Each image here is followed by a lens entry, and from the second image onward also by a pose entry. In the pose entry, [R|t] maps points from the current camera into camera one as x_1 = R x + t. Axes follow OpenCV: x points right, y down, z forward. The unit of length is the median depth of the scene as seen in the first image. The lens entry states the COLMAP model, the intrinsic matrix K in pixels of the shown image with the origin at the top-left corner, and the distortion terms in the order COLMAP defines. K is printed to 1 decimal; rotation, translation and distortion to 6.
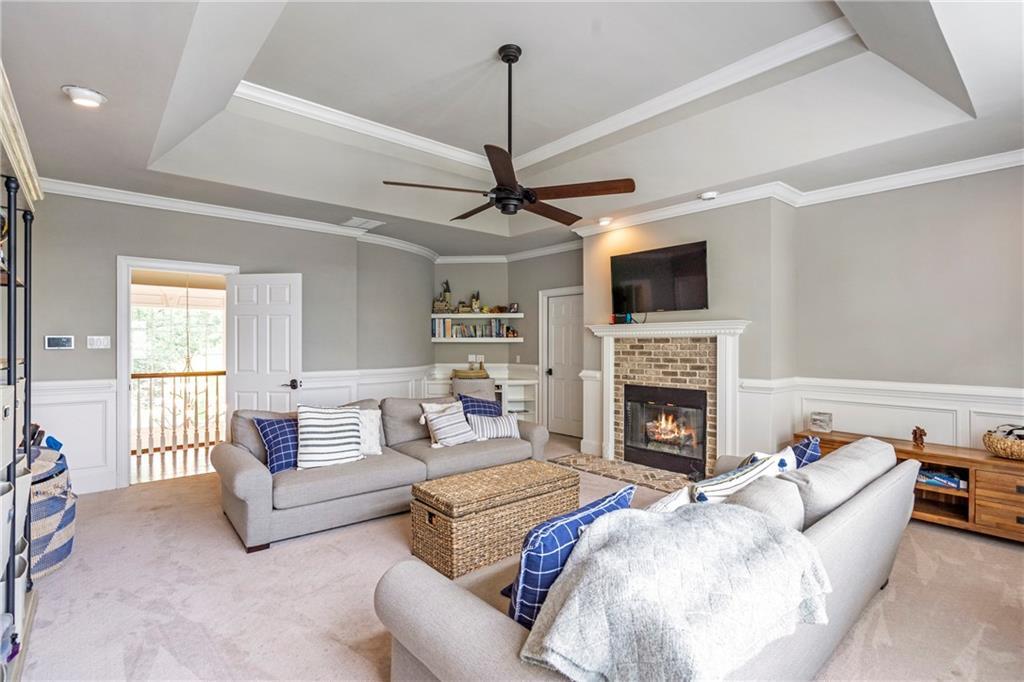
lens RADIAL K [[488.3, 0, 514.2], [0, 488.3, 342.0], [0, 0, 1]] dist [-0.000144, 0.000091]
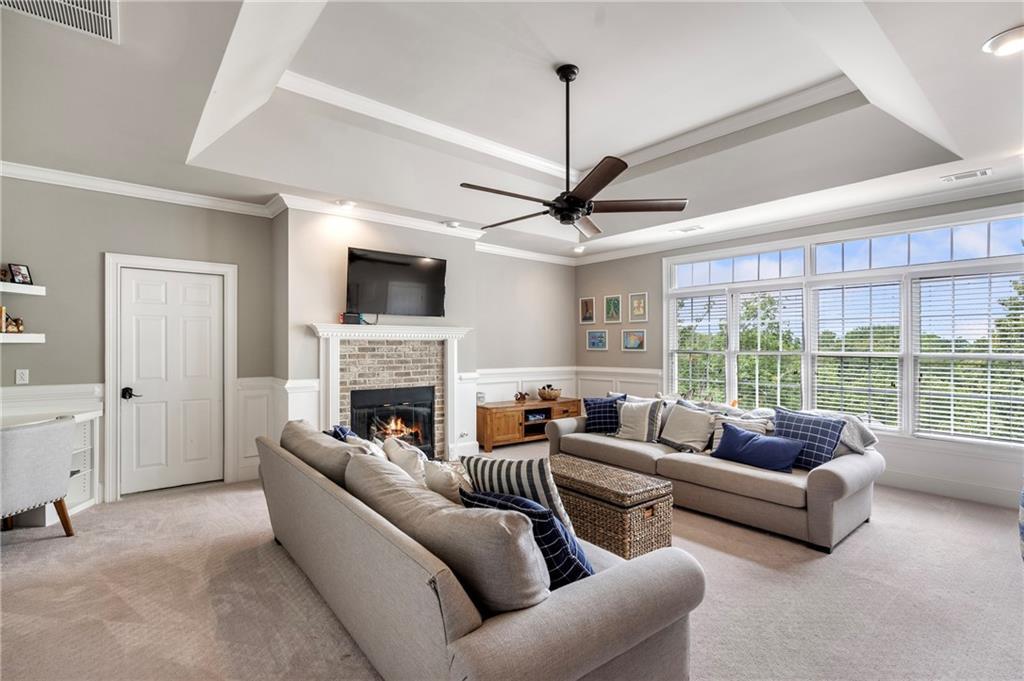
lens RADIAL K [[474.0, 0, 514.1], [0, 474.0, 344.4], [0, 0, 1]] dist [-0.000731, 0.000017]
pose [[0.034548, 0.000998, 0.999403, -0.672906], [-0.004855, 0.999988, -0.000831, -0.000186], [-0.999391, -0.004824, 0.034552, 0.700125]]
